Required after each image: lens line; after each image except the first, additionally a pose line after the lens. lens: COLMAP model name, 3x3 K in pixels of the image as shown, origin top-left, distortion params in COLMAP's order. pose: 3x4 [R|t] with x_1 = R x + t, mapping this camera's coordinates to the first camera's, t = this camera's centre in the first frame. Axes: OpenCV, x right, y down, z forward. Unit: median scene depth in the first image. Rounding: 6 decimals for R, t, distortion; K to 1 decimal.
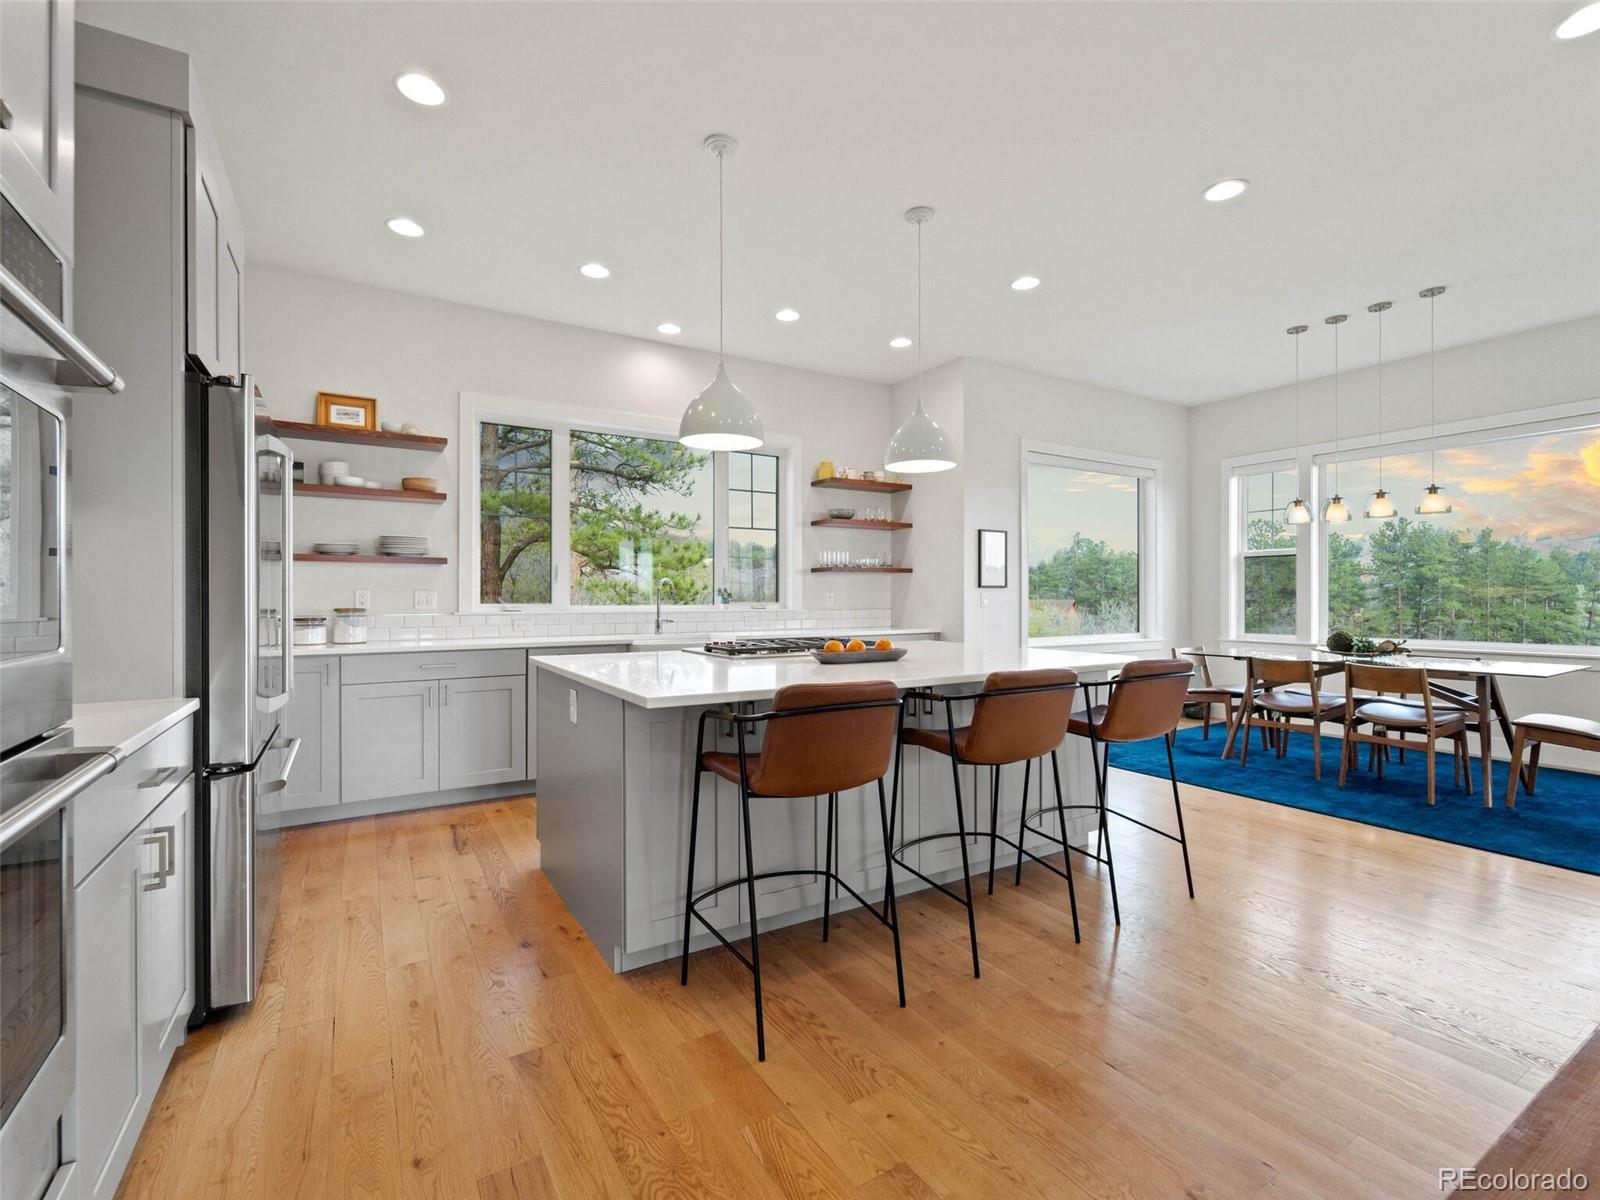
lens RADIAL K [[727.0, 0, 800.0], [0, 727.0, 600.0], [0, 0, 1]] dist [0.000063, -0.000680]
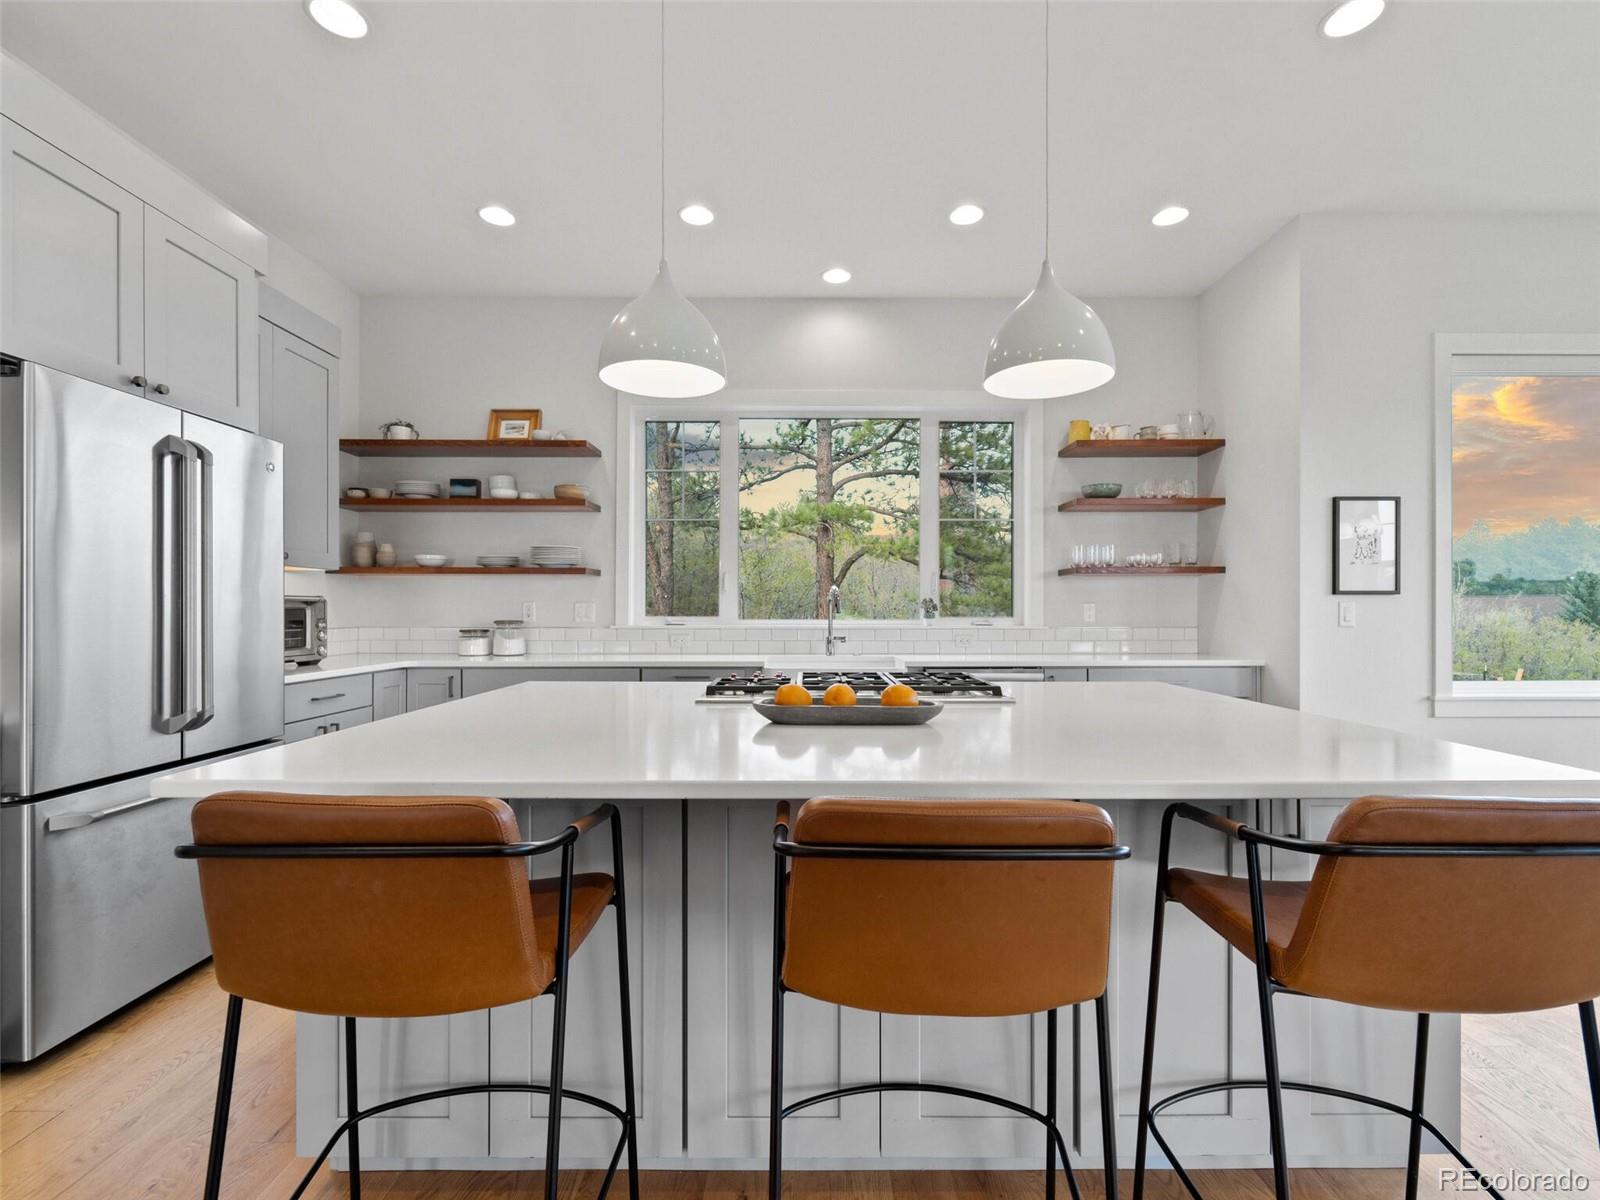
lens RADIAL K [[732.2, 0, 802.9], [0, 732.2, 612.2], [0, 0, 1]] dist [0.000484, -0.000550]
pose [[0.854301, 0.002926, -0.519770, 0.203925], [-0.003186, 0.999995, 0.000394, -0.001442], [0.519768, 0.001320, 0.854306, 0.281641]]
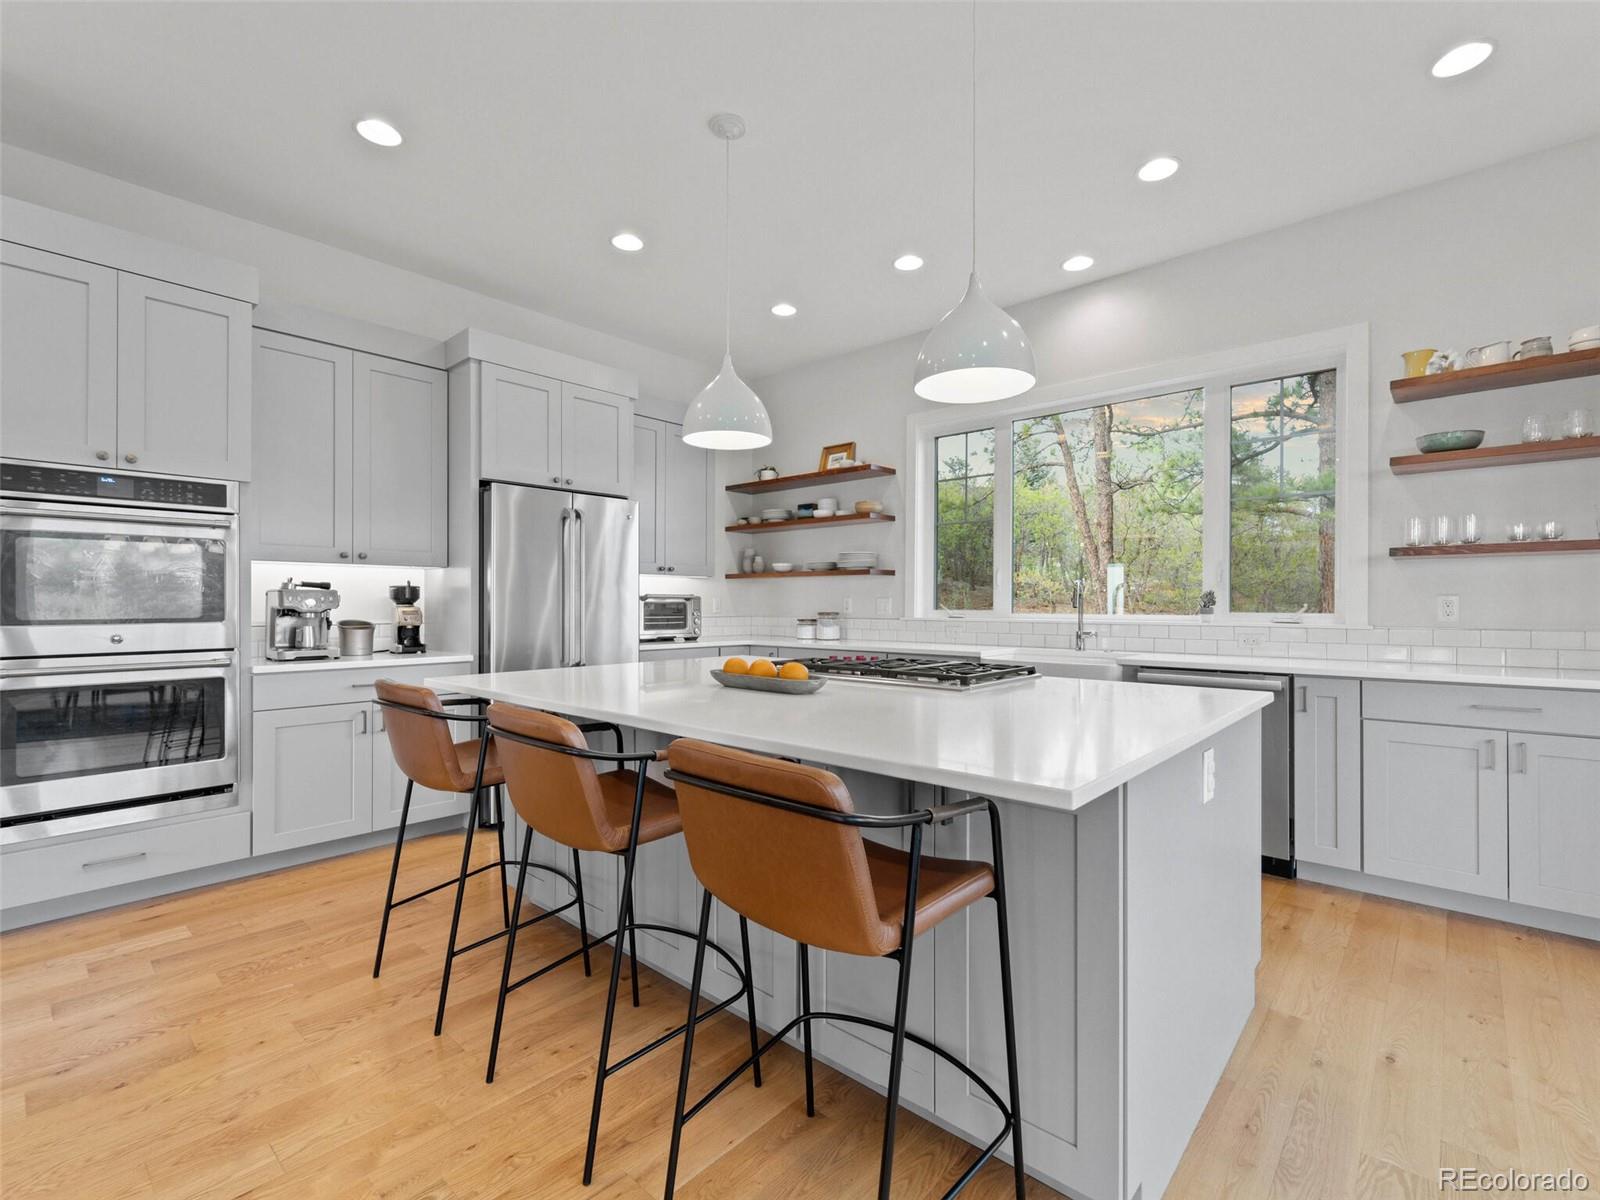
lens RADIAL K [[726.3, 0, 795.3], [0, 726.3, 603.7], [0, 0, 1]] dist [-0.003291, -0.000503]
pose [[0.284248, 0.001240, -0.958750, 0.473651], [-0.004960, 0.999988, -0.000177, -0.002667], [0.958738, 0.004805, 0.284250, 0.471207]]
